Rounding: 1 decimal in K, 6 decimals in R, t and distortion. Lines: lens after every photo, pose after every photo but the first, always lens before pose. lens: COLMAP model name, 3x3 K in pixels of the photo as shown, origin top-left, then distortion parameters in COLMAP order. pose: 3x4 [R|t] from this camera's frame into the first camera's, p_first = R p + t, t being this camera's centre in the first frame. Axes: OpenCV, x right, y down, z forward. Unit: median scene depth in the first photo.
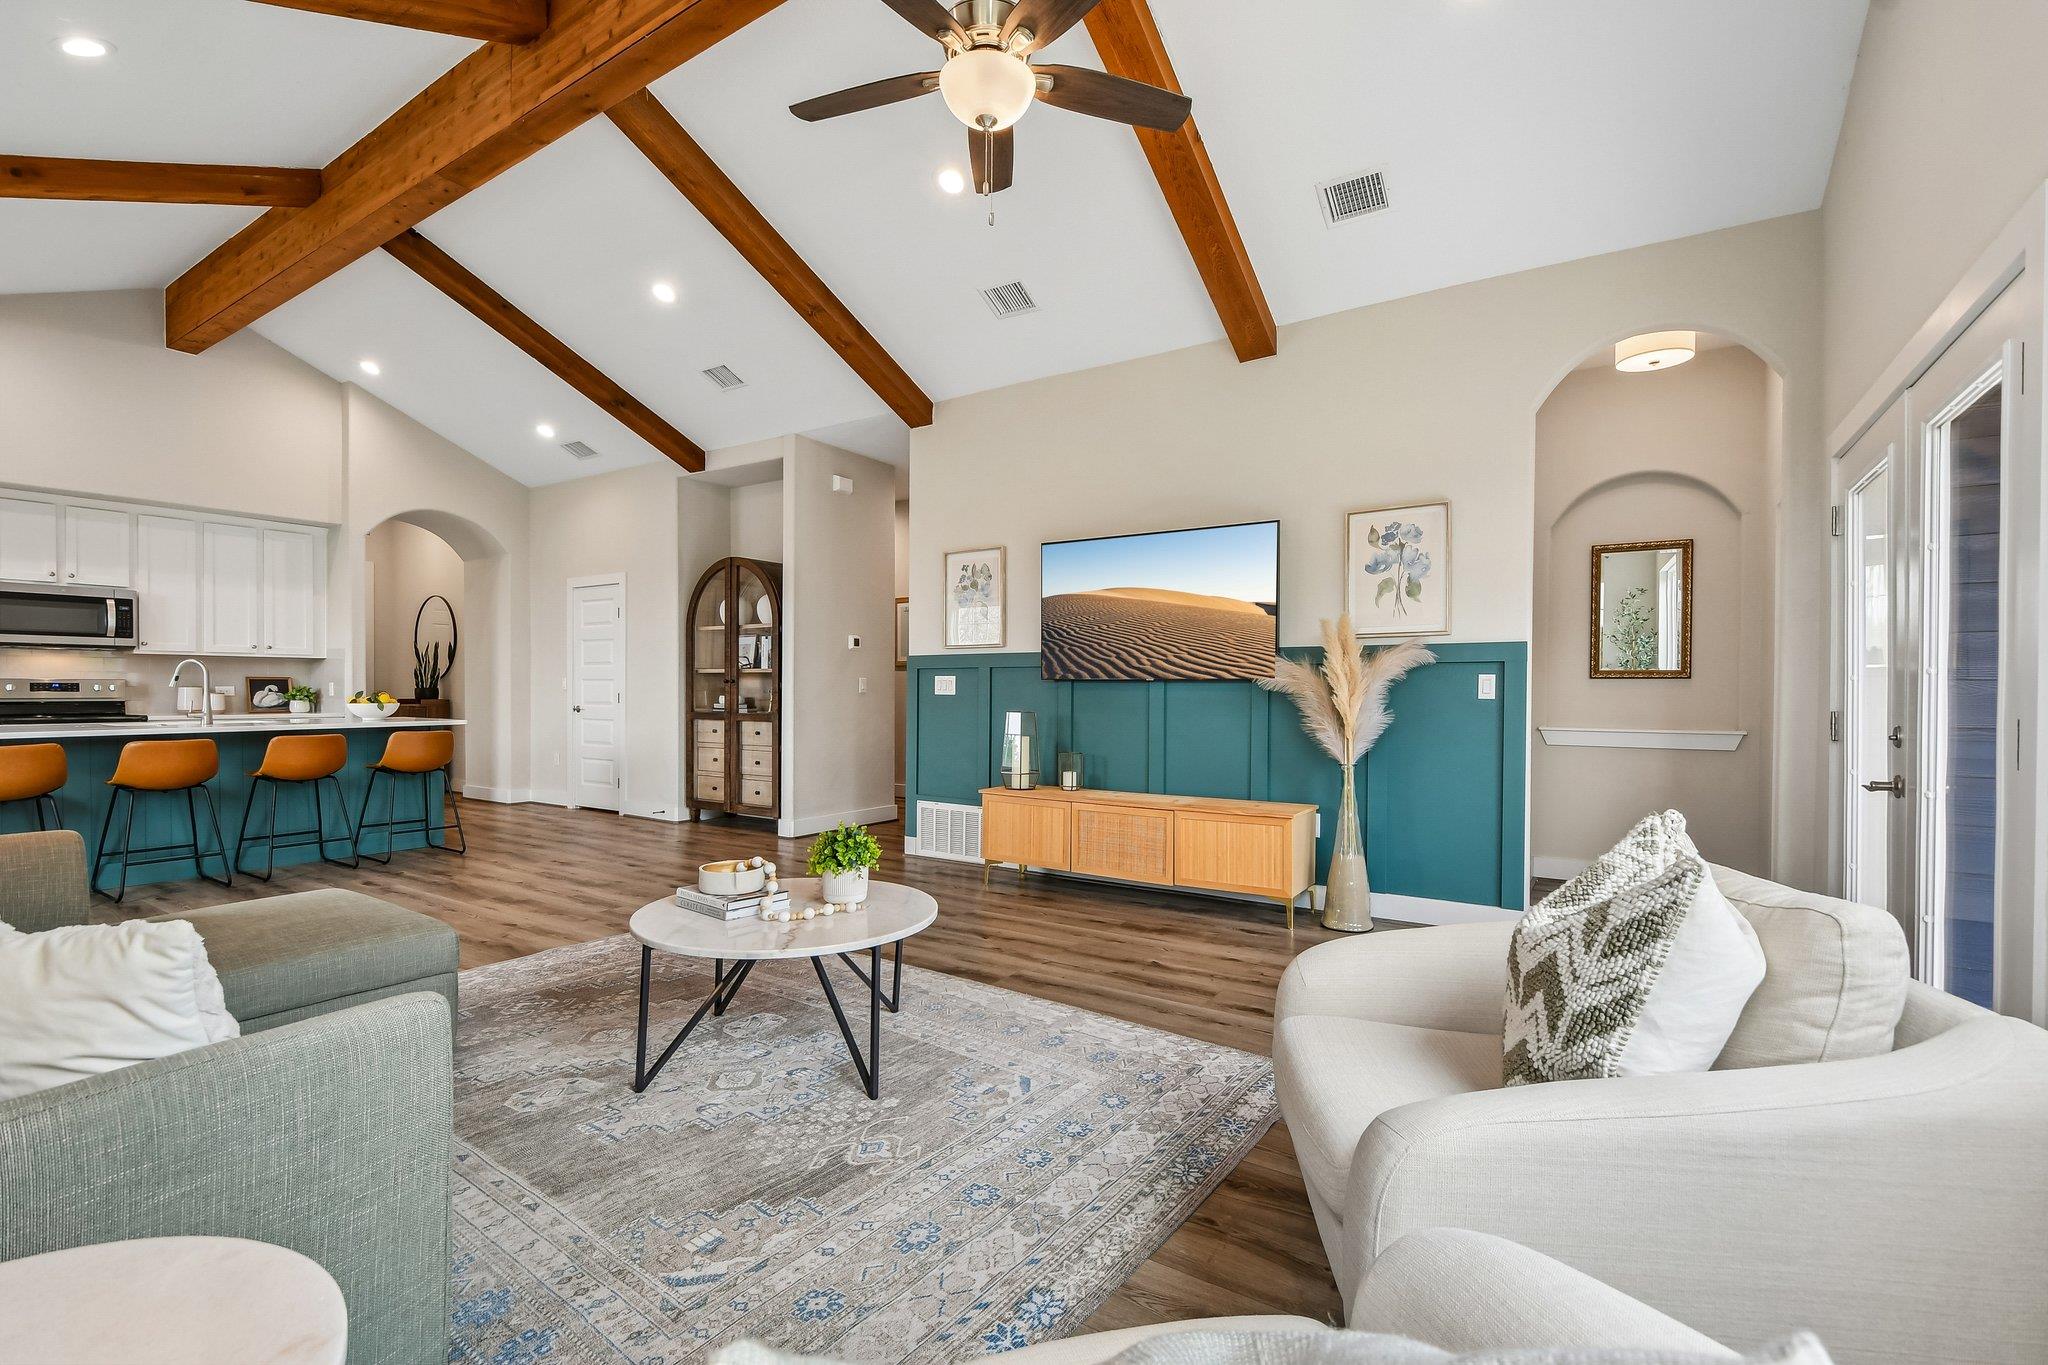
lens RADIAL K [[902.5, 0, 1019.8], [0, 902.5, 700.4], [0, 0, 1]] dist [-0.000784, -0.000063]
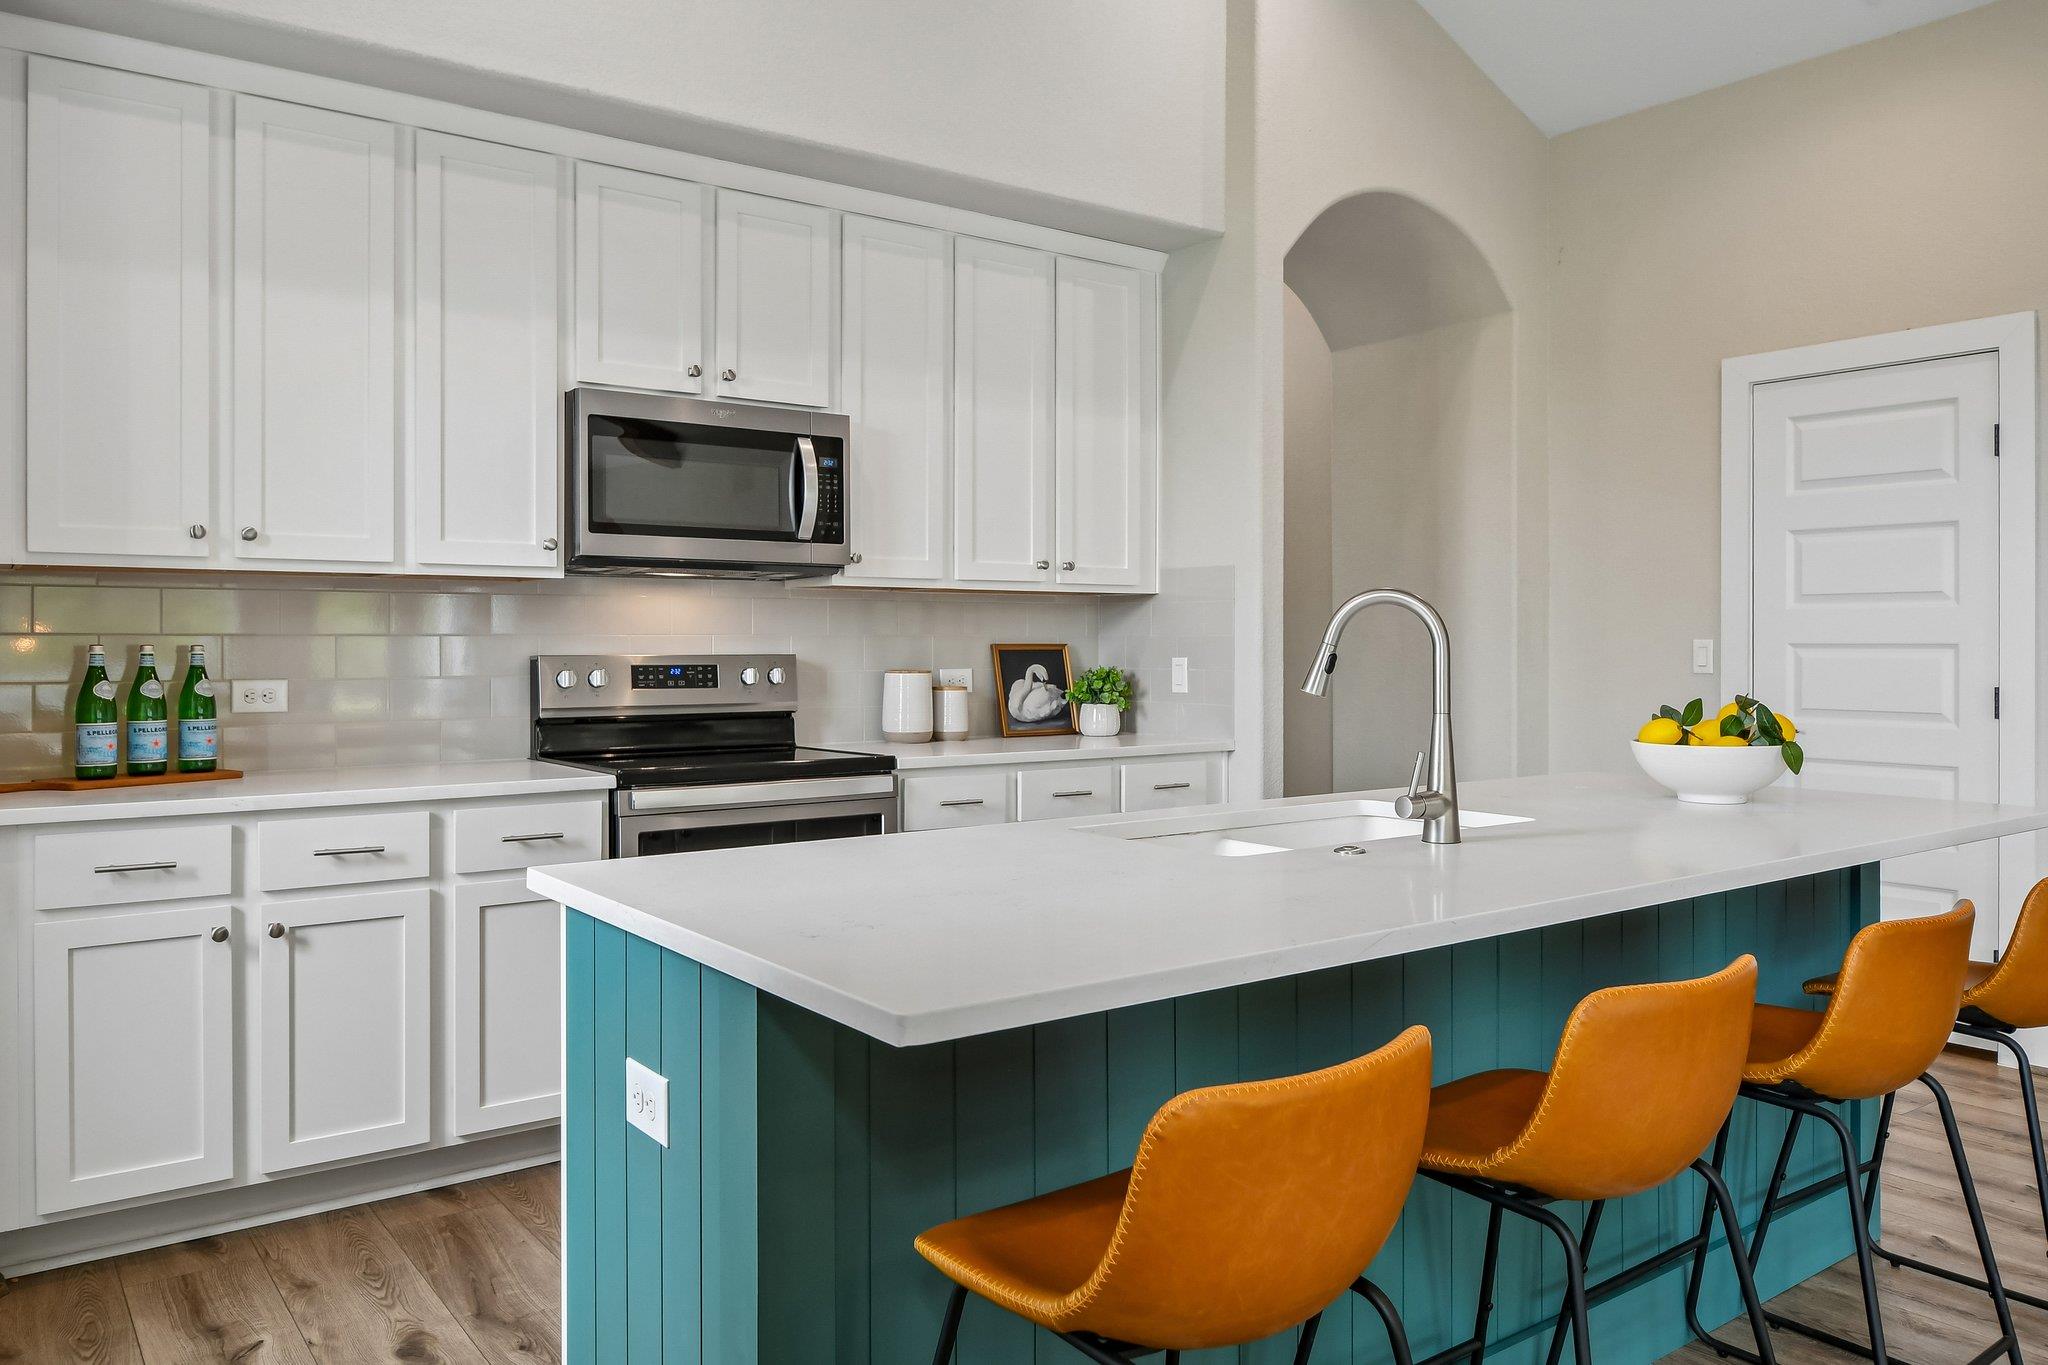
lens RADIAL K [[1459.3, 0, 1024.0], [0, 1459.3, 682.5], [0, 0, 1]] dist [-0.003386, -0.001340]
pose [[0.938831, 0.004982, -0.344342, -0.625480], [-0.000706, 0.999921, 0.012542, -0.017362], [0.344378, -0.011532, 0.938760, 0.410025]]
